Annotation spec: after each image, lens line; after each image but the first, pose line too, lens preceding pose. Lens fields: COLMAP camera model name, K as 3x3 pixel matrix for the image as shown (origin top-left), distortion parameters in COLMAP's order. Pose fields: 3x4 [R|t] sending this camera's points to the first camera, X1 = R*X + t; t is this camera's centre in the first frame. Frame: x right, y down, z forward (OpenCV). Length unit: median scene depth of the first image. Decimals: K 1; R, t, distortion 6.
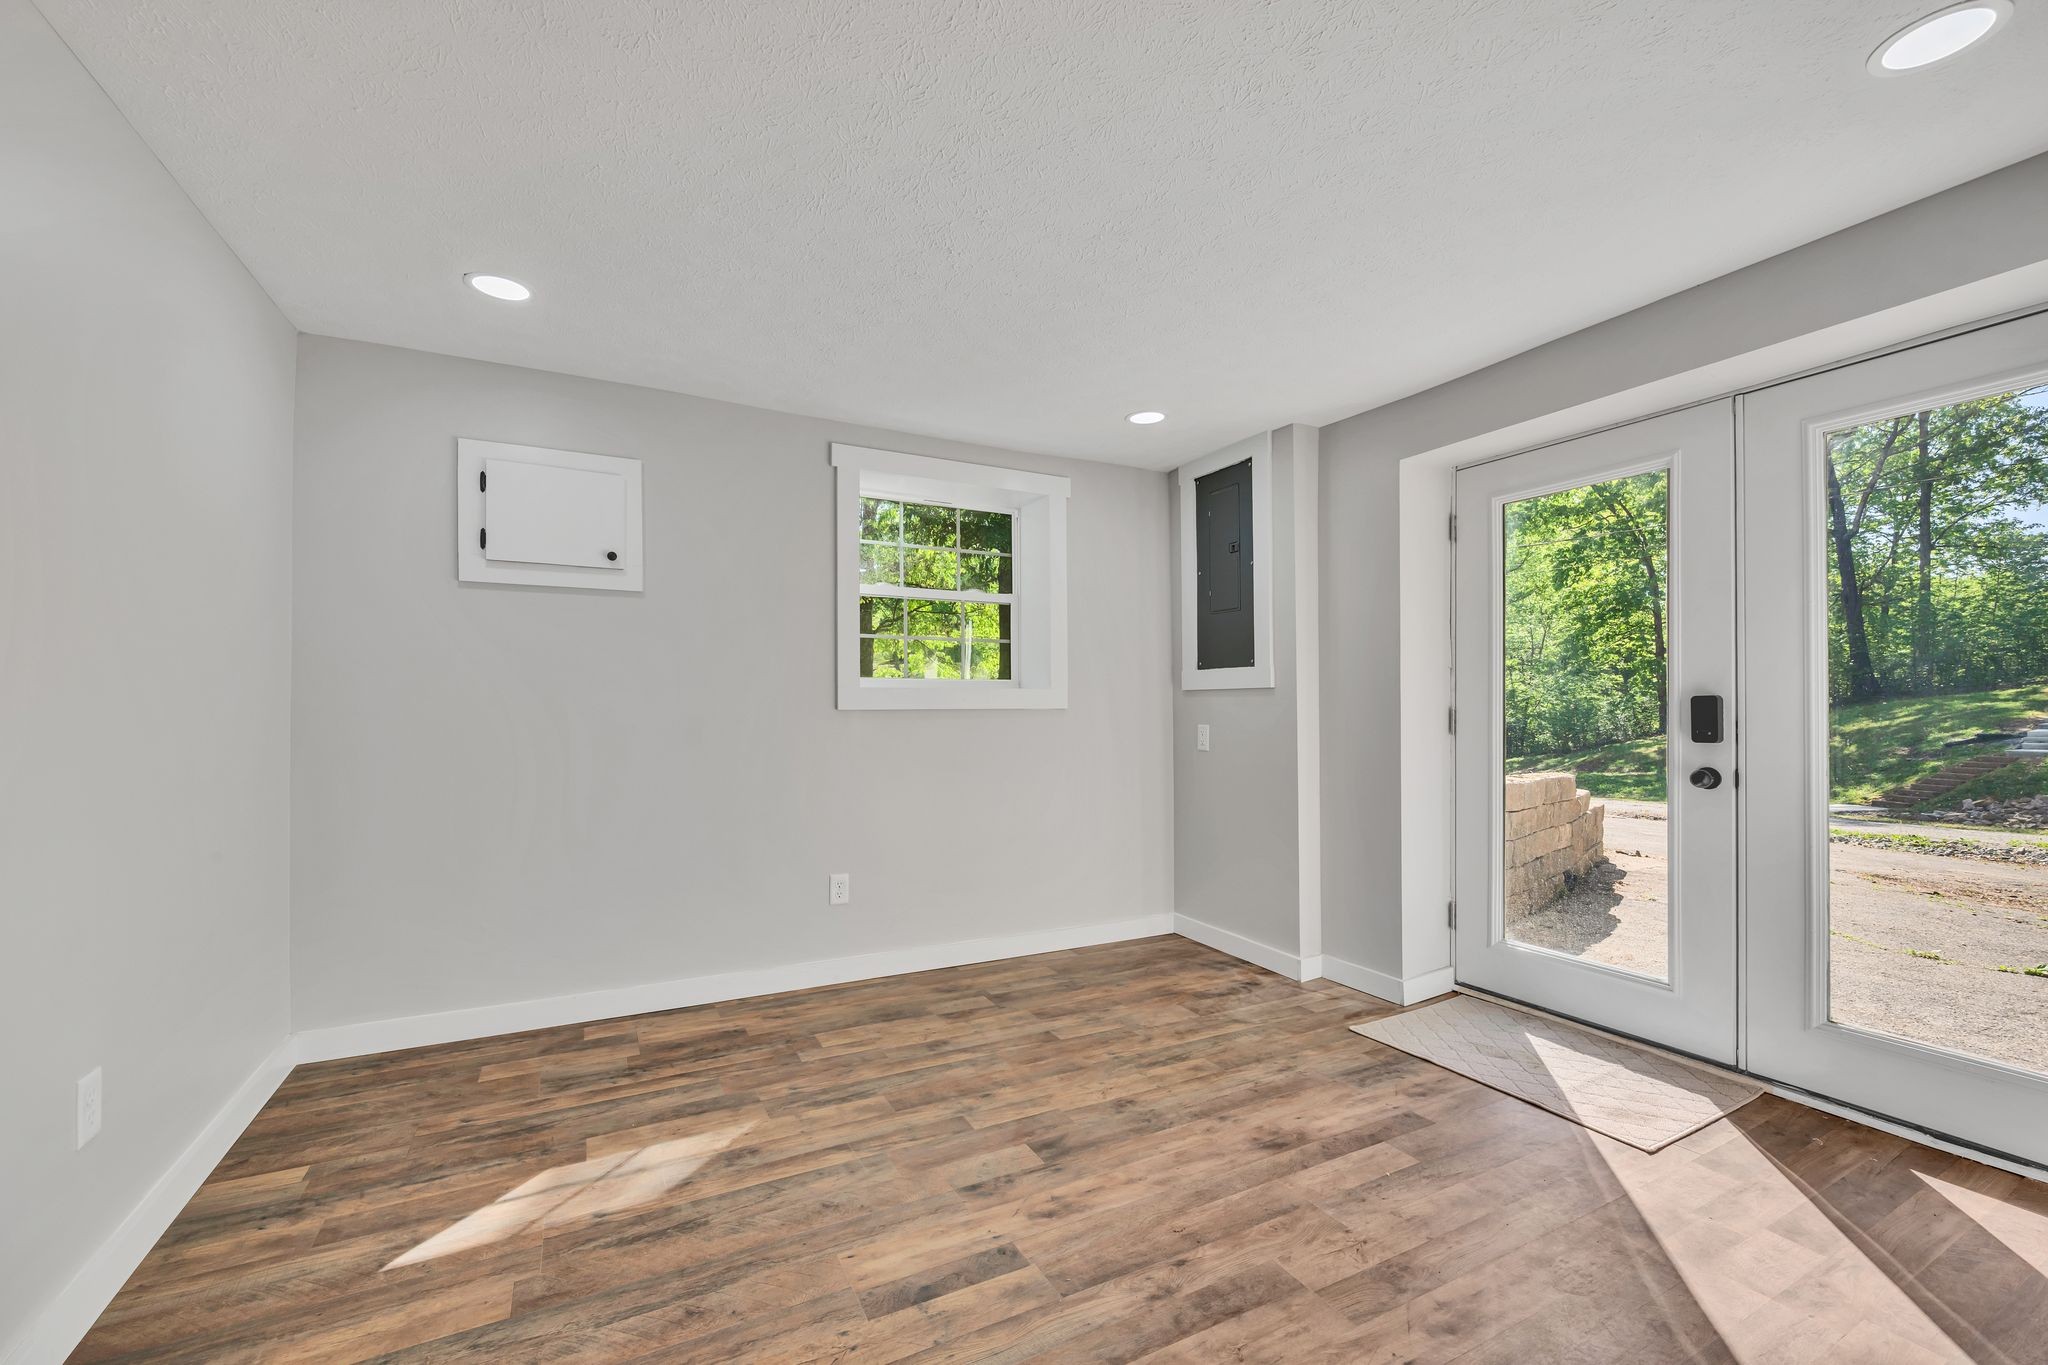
lens RADIAL K [[844.9, 0, 1055.2], [0, 844.9, 699.7], [0, 0, 1]] dist [0.001110, 0.001128]
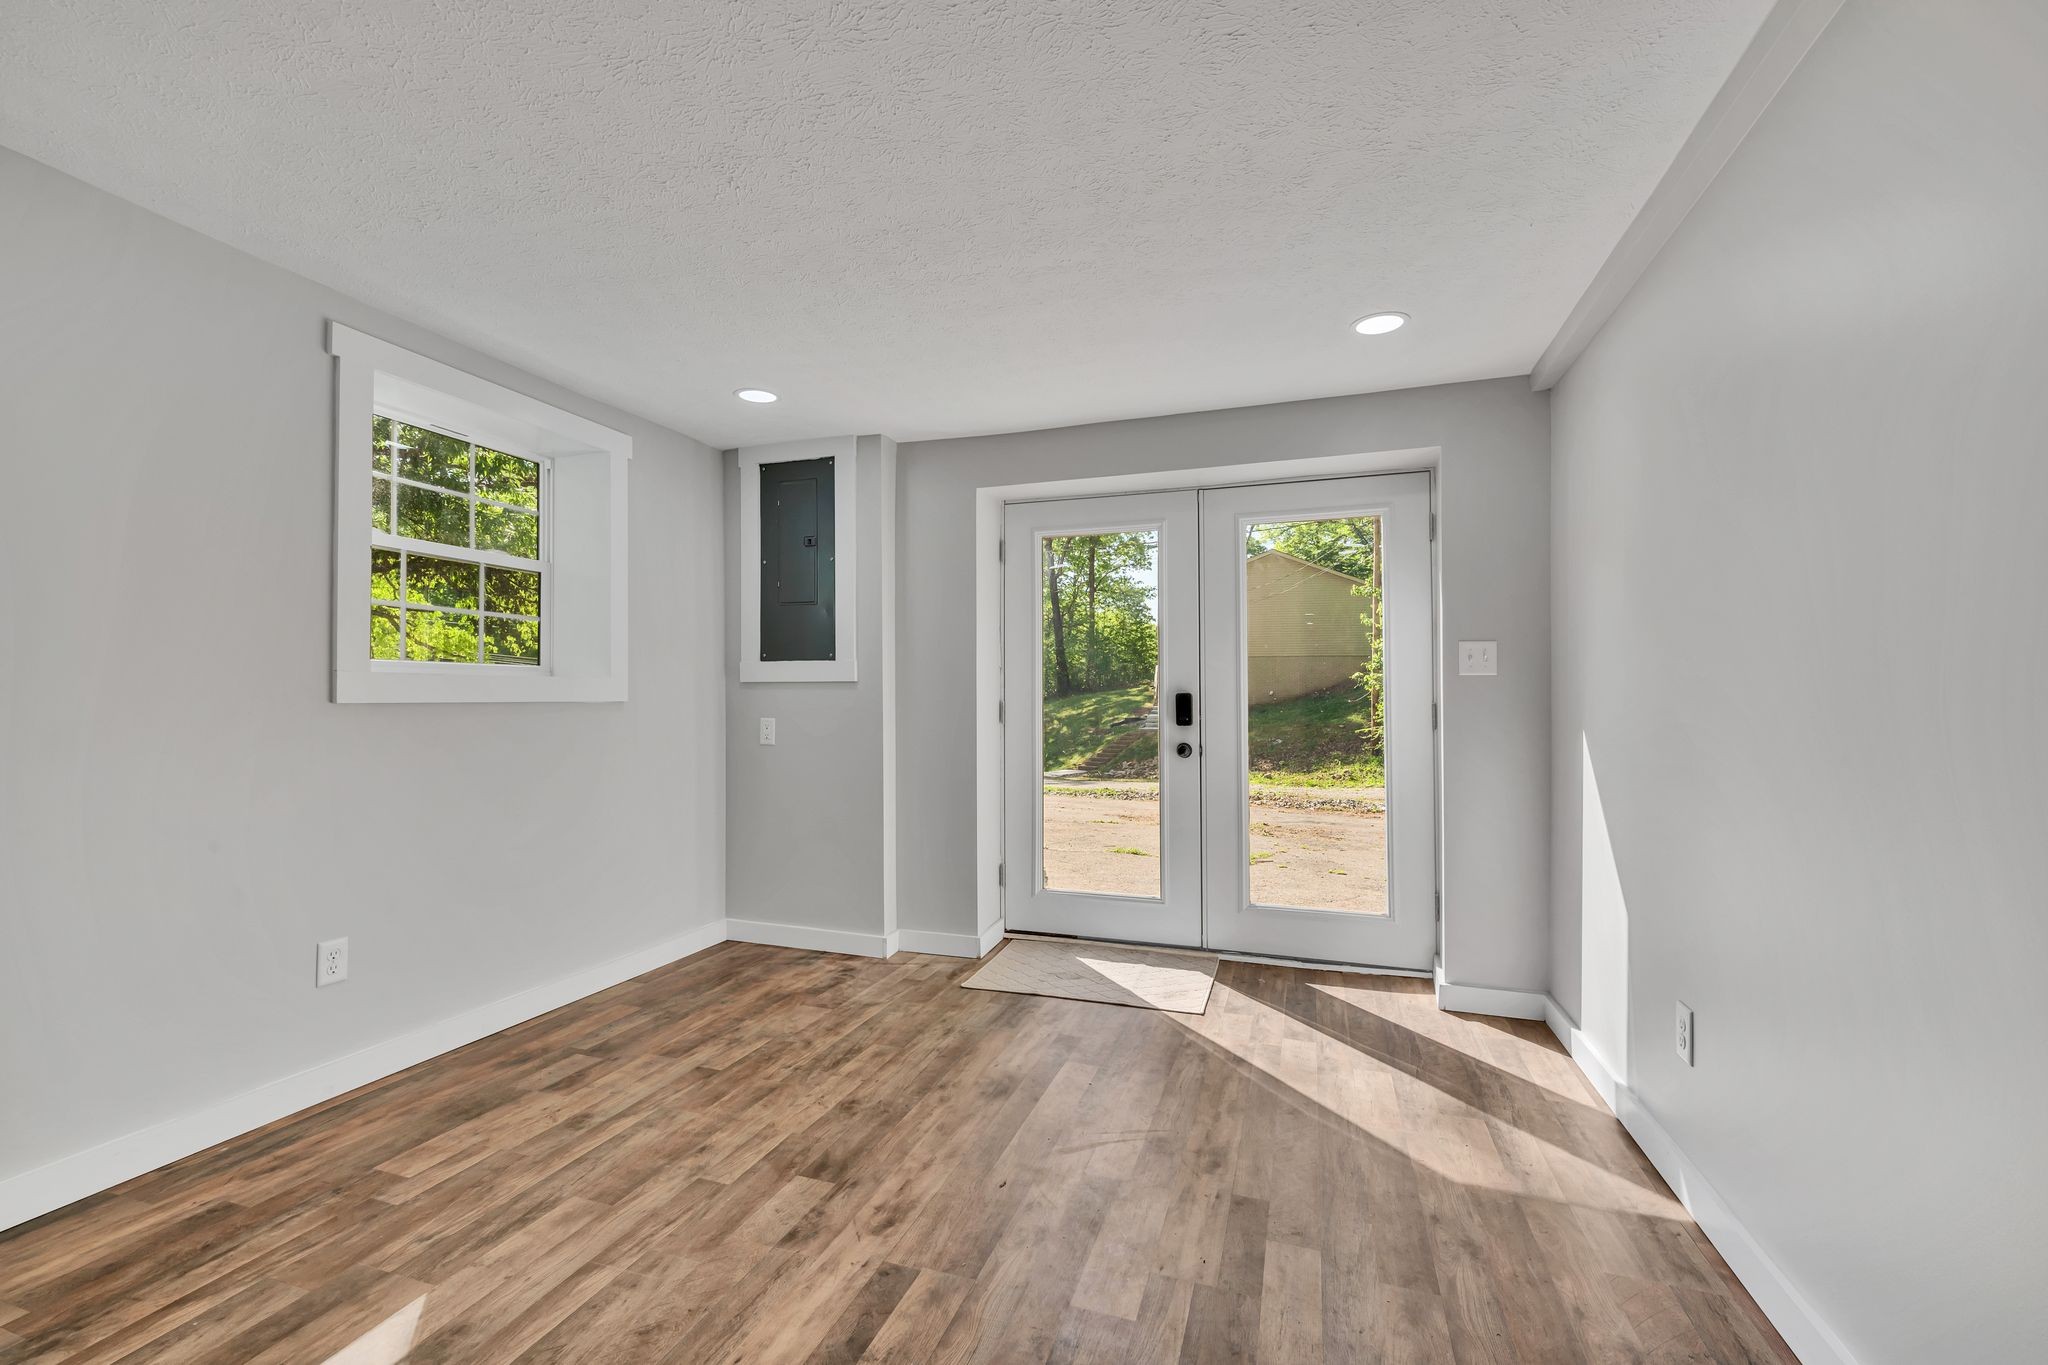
lens RADIAL K [[844.9, 0, 1031.9], [0, 844.9, 678.4], [0, 0, 1]] dist [0.001110, 0.001128]
pose [[0.732870, 0.018945, 0.680105, -0.339750], [-0.008688, 0.999791, -0.018489, -0.001014], [-0.680313, 0.007641, 0.732881, 0.103248]]
